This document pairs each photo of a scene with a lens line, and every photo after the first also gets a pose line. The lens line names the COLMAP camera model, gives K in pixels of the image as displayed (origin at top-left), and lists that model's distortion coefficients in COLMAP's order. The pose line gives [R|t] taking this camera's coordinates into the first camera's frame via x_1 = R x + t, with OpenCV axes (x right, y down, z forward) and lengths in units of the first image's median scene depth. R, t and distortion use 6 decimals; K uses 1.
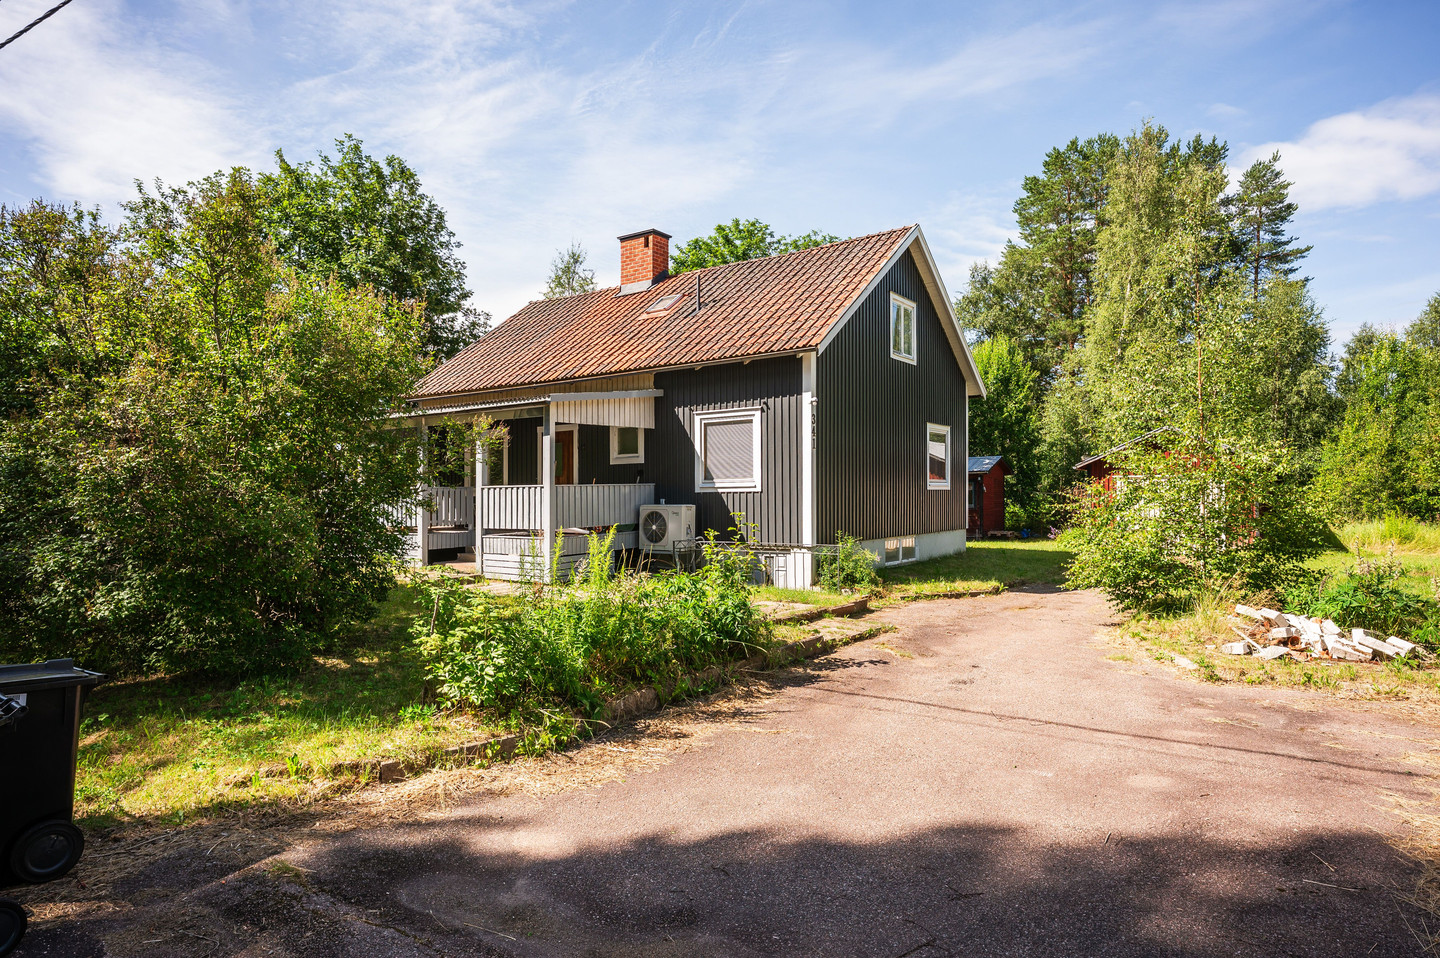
lens RADIAL K [[918.2, 0, 720.0], [0, 918.2, 479.0], [0, 0, 1]] dist [-0.042787, 0.027296]
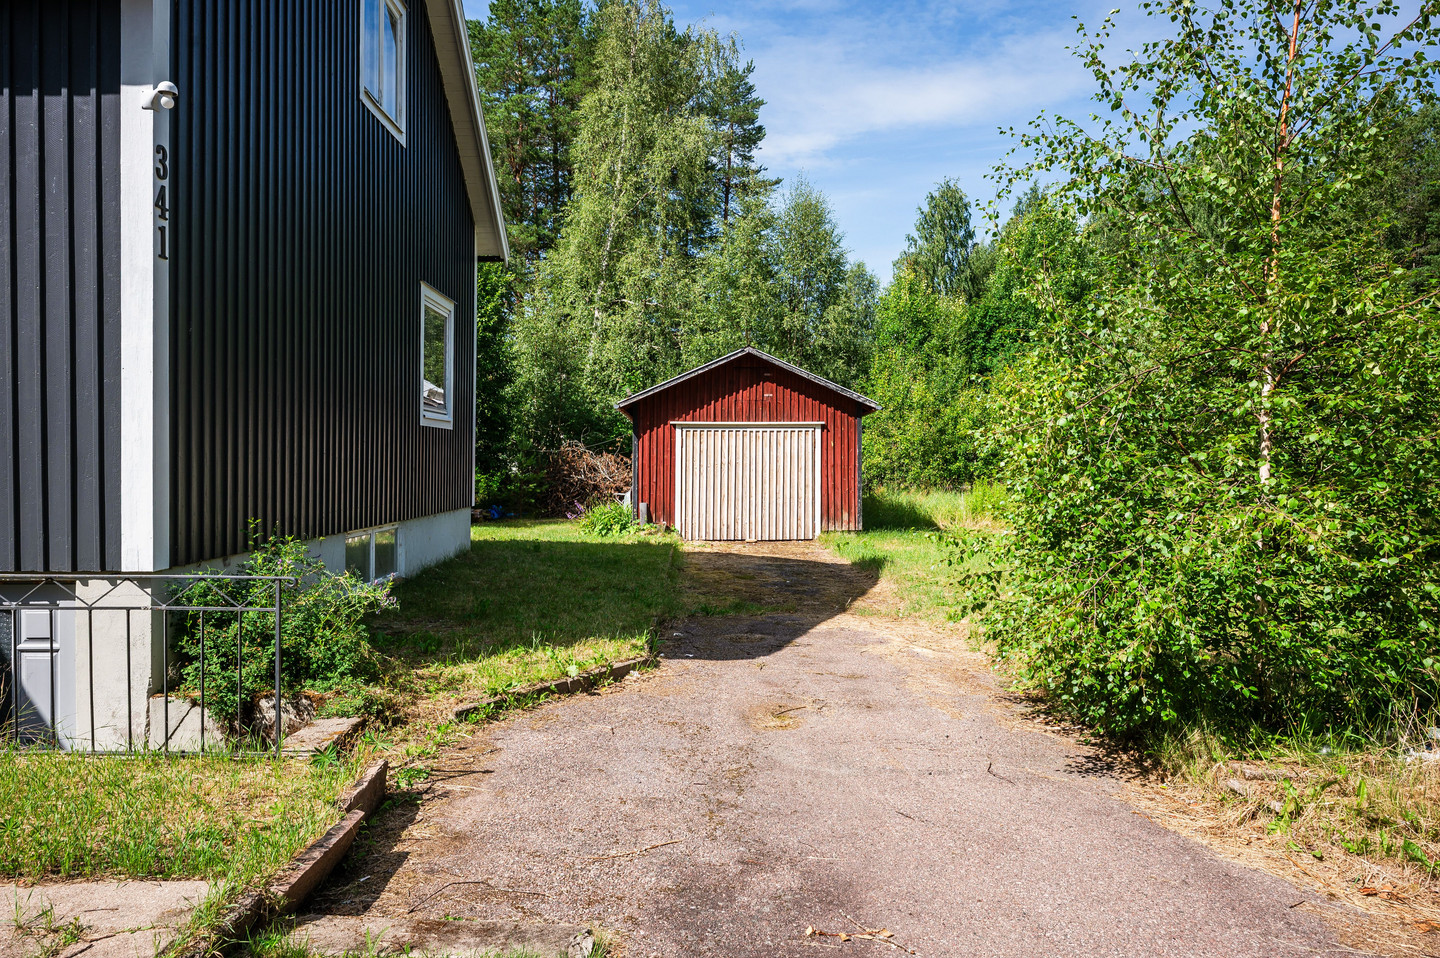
lens RADIAL K [[1042.6, 0, 720.0], [0, 1042.6, 479.0], [0, 0, 1]] dist [0.005754, 0.002896]
pose [[0.811697, 0.001570, 0.584076, 0.043765], [-0.018305, 0.999574, 0.022752, 0.027543], [-0.583792, -0.029159, 0.811380, 0.538353]]
